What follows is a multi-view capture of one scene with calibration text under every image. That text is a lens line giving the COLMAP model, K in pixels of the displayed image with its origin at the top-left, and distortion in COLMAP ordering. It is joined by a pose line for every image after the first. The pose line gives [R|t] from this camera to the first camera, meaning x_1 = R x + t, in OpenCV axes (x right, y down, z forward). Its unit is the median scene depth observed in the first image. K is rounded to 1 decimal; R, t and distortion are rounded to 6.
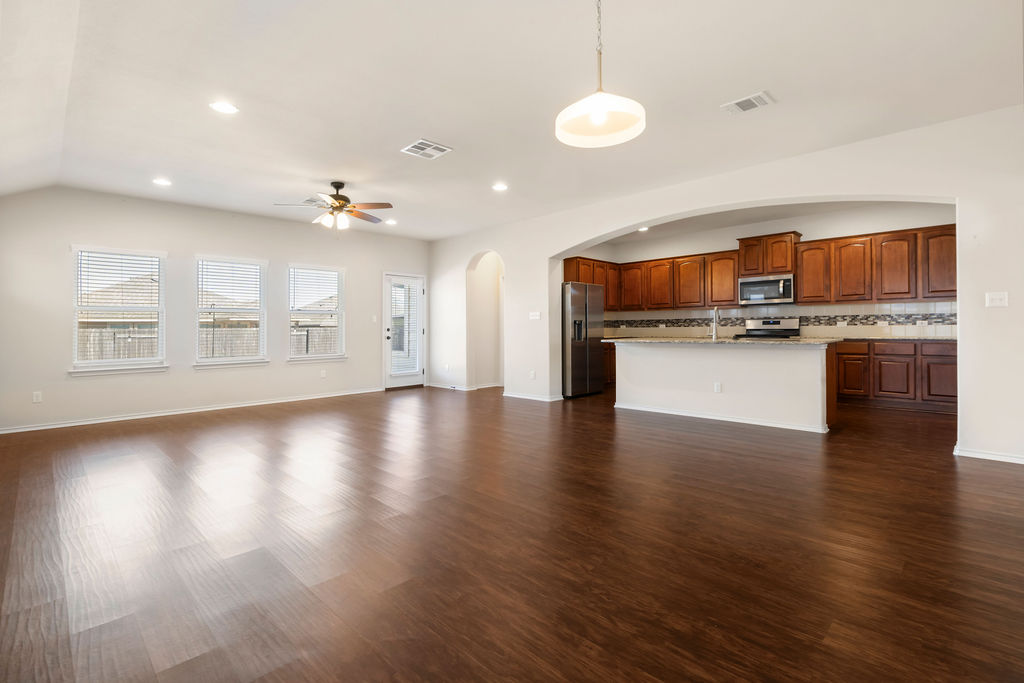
lens RADIAL K [[467.2, 0, 514.7], [0, 467.2, 334.5], [0, 0, 1]] dist [-0.000840, -0.000364]
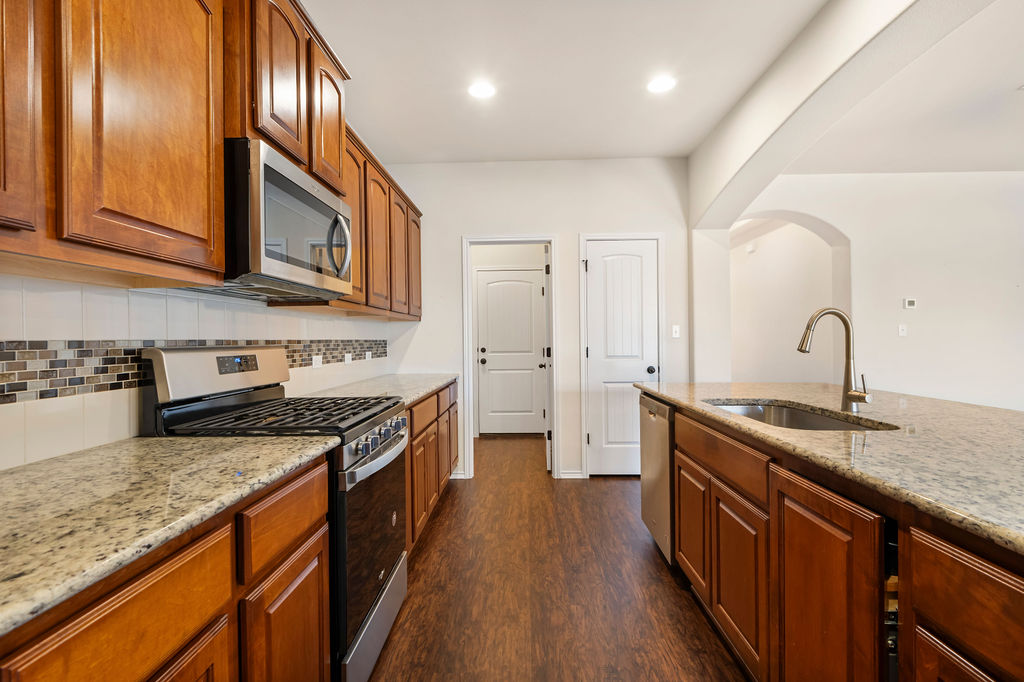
lens RADIAL K [[467.2, 0, 514.7], [0, 467.2, 334.0], [0, 0, 1]] dist [-0.000840, -0.000364]
pose [[-0.682322, 0.016432, 0.730867, 0.286087], [0.016466, 0.999839, -0.007107, -0.039029], [-0.730866, 0.007185, -0.682483, 1.129140]]
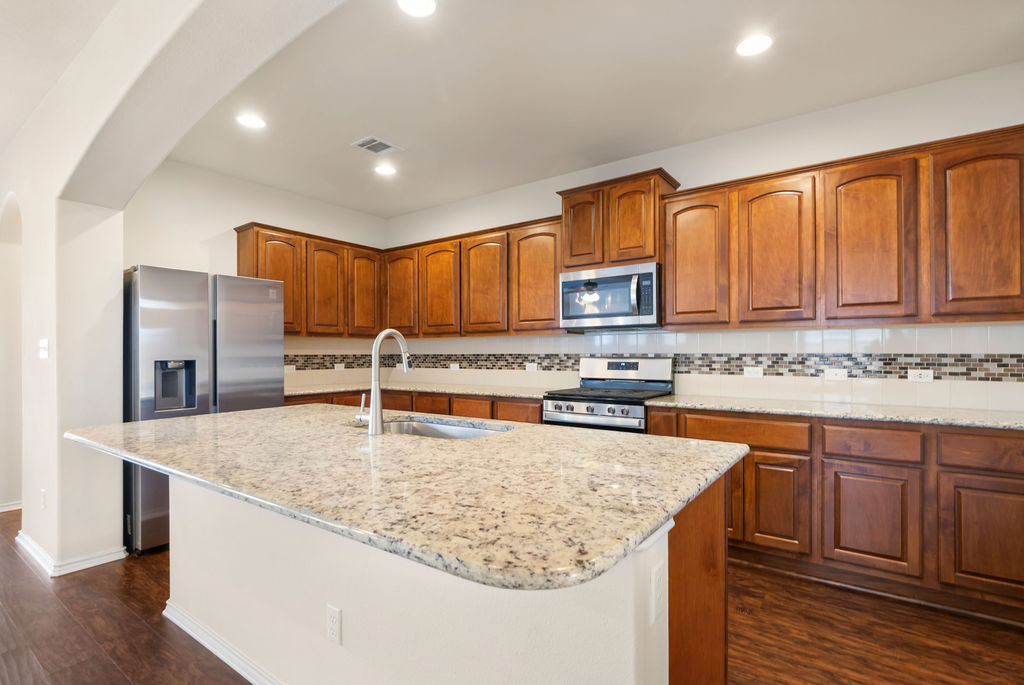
lens RADIAL K [[482.2, 0, 530.4], [0, 482.2, 359.3], [0, 0, 1]] dist [0.001310, -0.000076]
pose [[0.986475, 0.002463, 0.163893, 0.394279], [-0.002607, 0.999996, 0.000660, -0.034206], [-0.163891, -0.001079, 0.986478, 0.550202]]
